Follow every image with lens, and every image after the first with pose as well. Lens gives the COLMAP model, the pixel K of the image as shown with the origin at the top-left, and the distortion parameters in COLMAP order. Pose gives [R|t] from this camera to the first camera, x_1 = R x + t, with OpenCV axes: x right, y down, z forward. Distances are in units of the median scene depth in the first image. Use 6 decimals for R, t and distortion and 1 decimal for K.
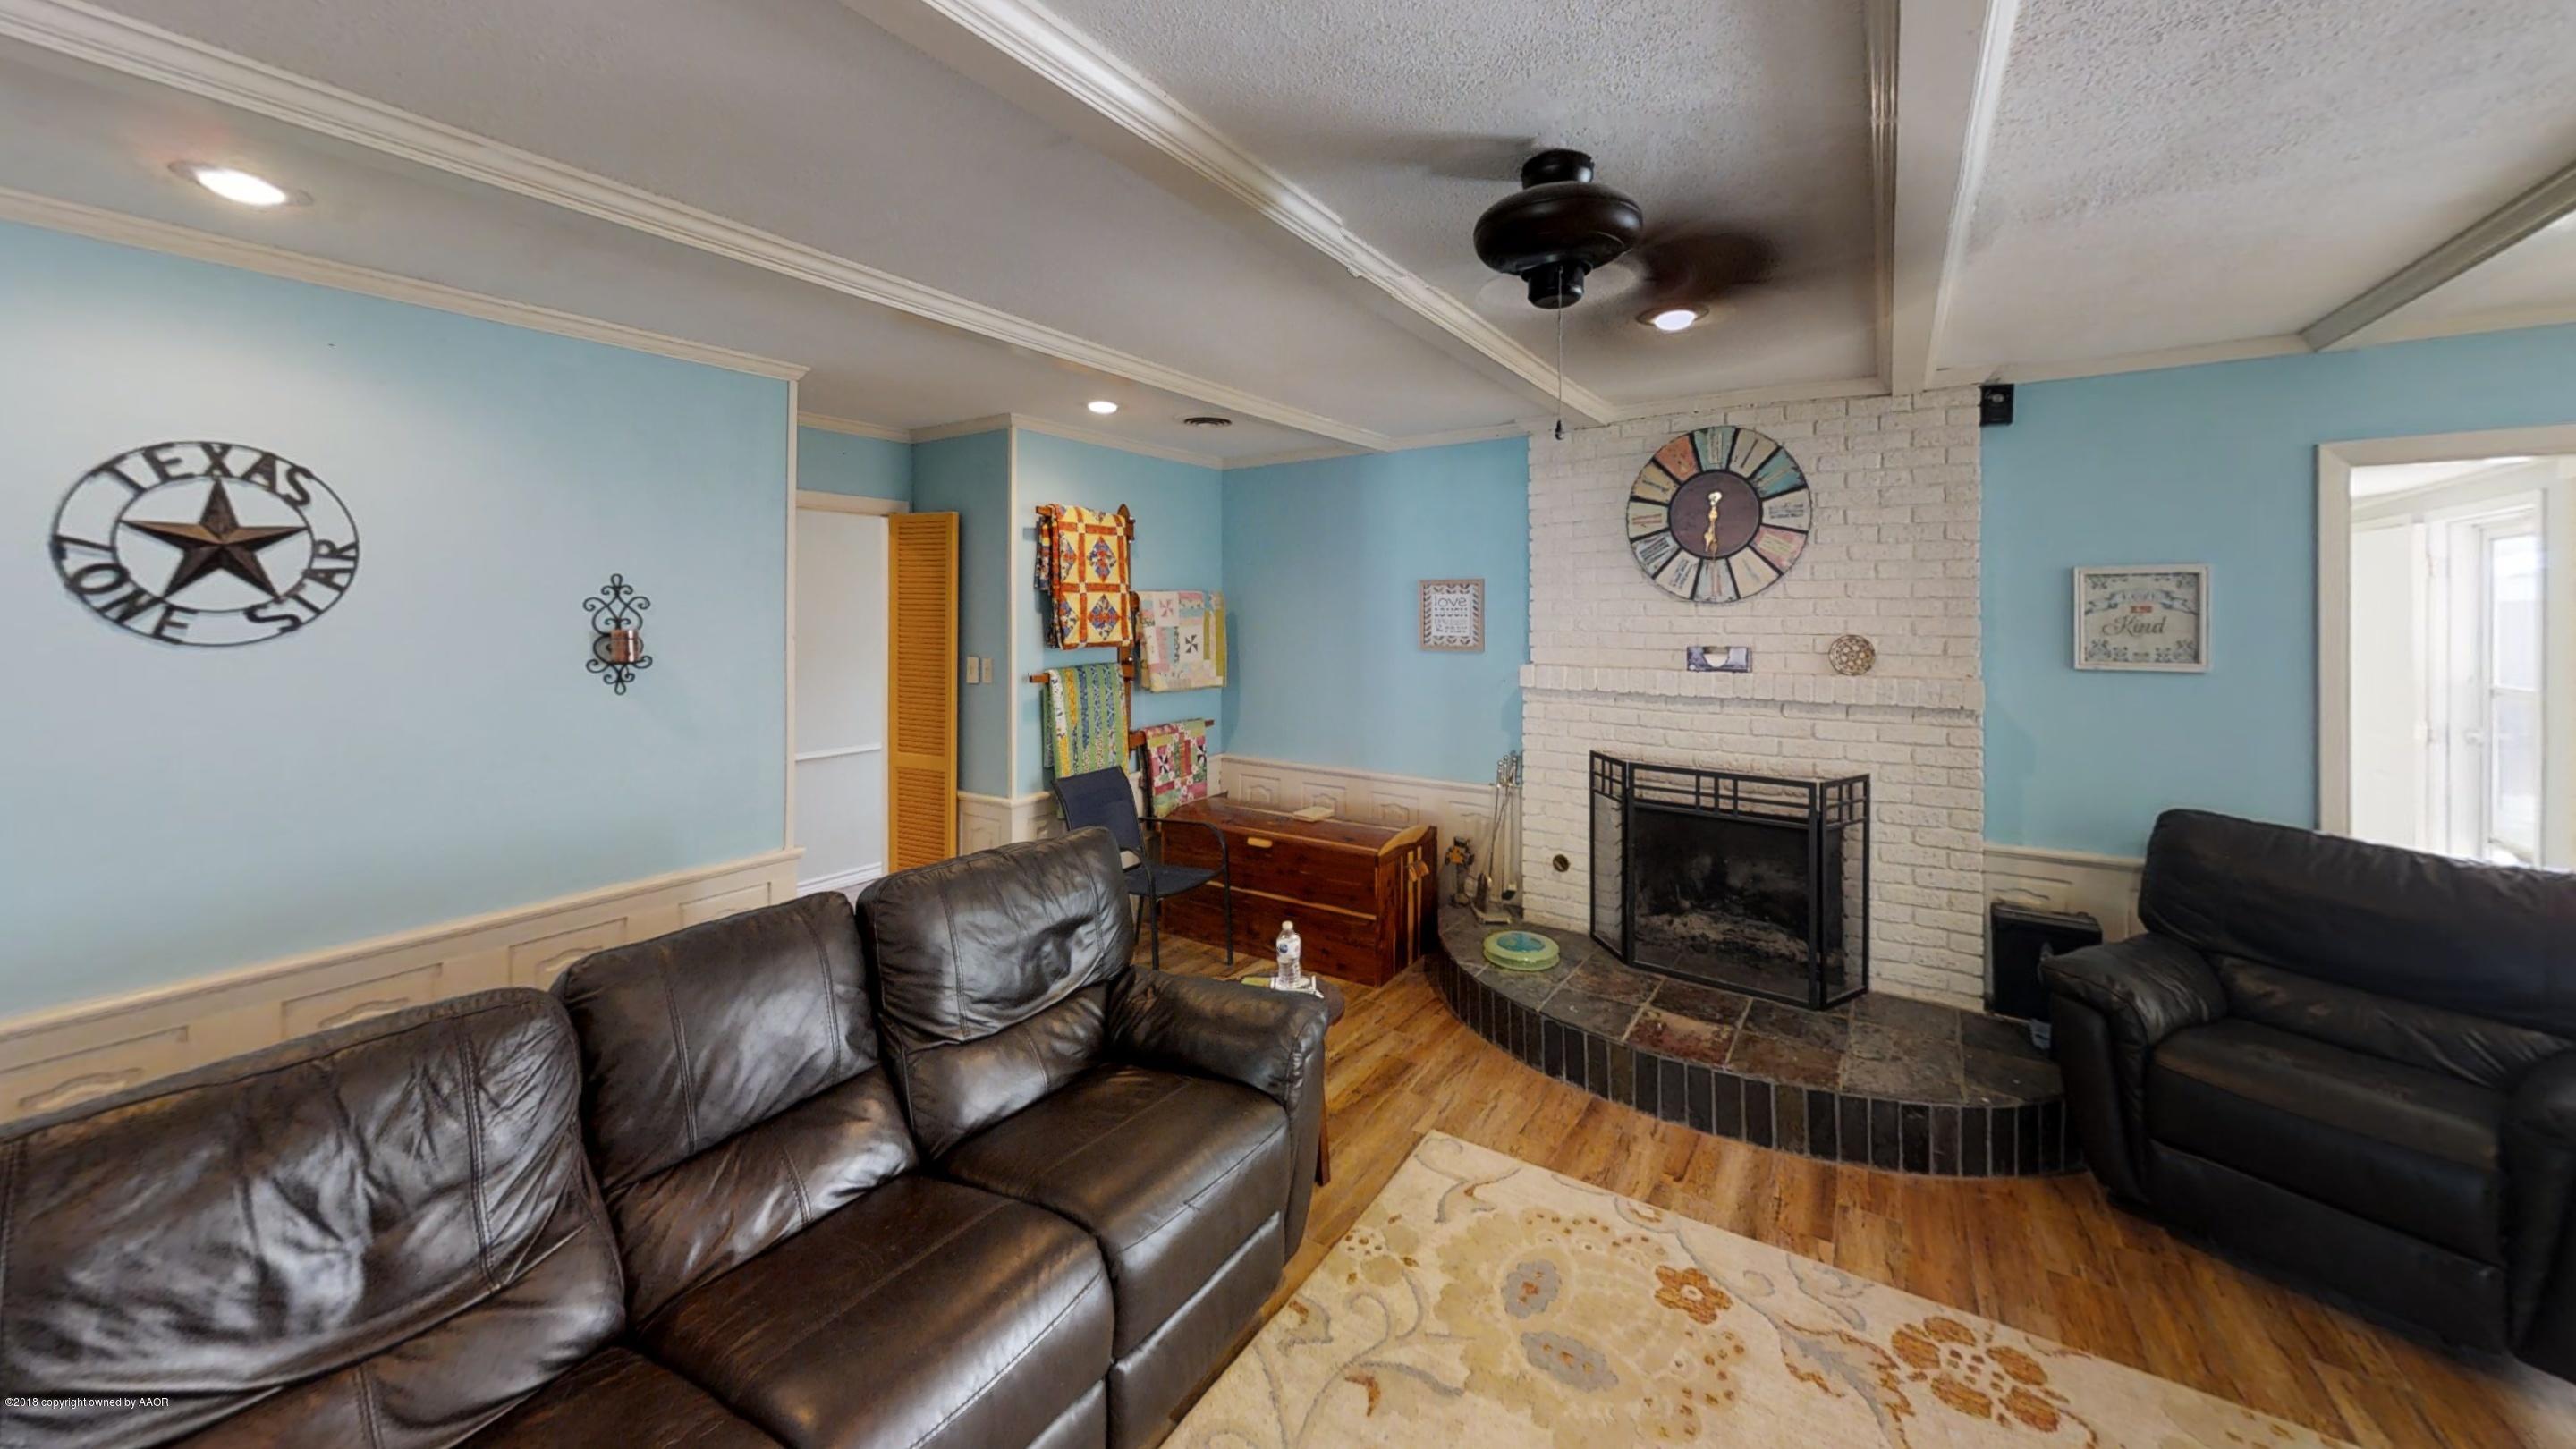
lens RADIAL K [[886.9, 0, 1287.5], [0, 886.9, 607.9], [0, 0, 1]] dist [-0.006890, 0.002666]
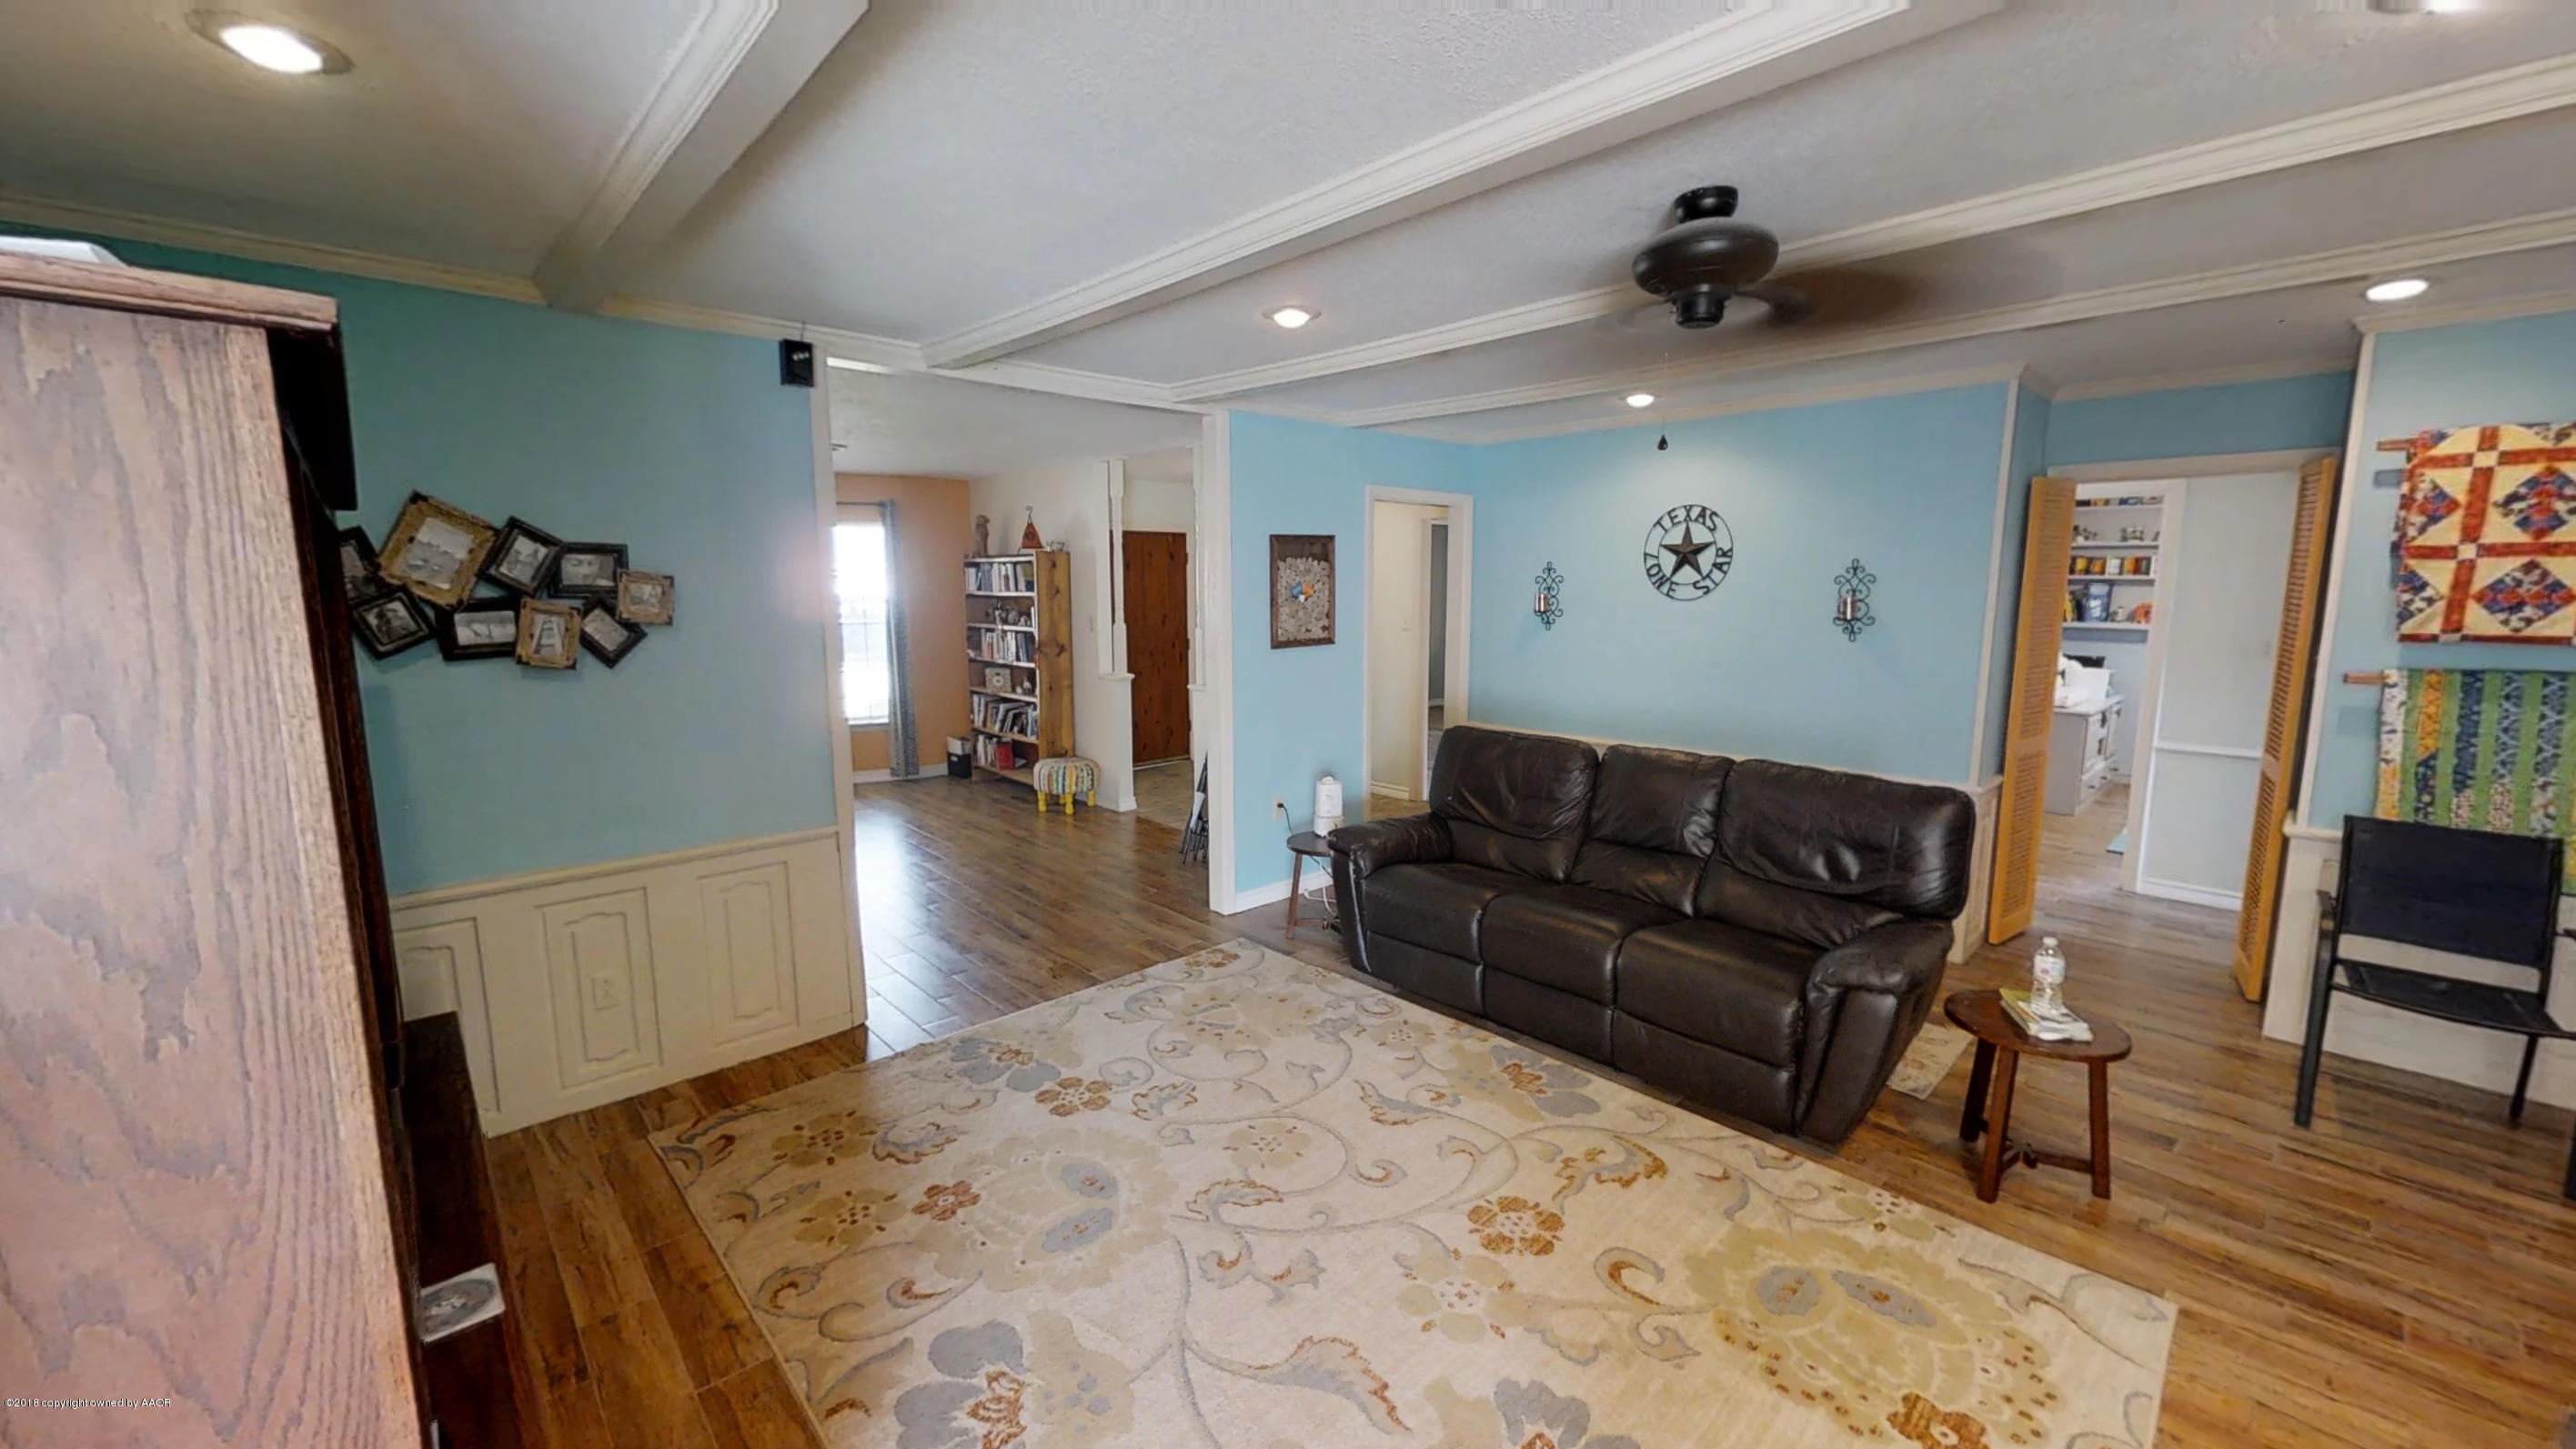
lens RADIAL K [[1002.9, 0, 1288.0], [0, 1002.9, 724.5], [0, 0, 1]] dist [-0.000359, 0.000004]
pose [[-0.234812, 0.130273, -0.963272, 1.388395], [-0.004841, 0.990810, 0.135177, 0.017082], [0.972029, 0.036404, -0.232024, 0.610166]]
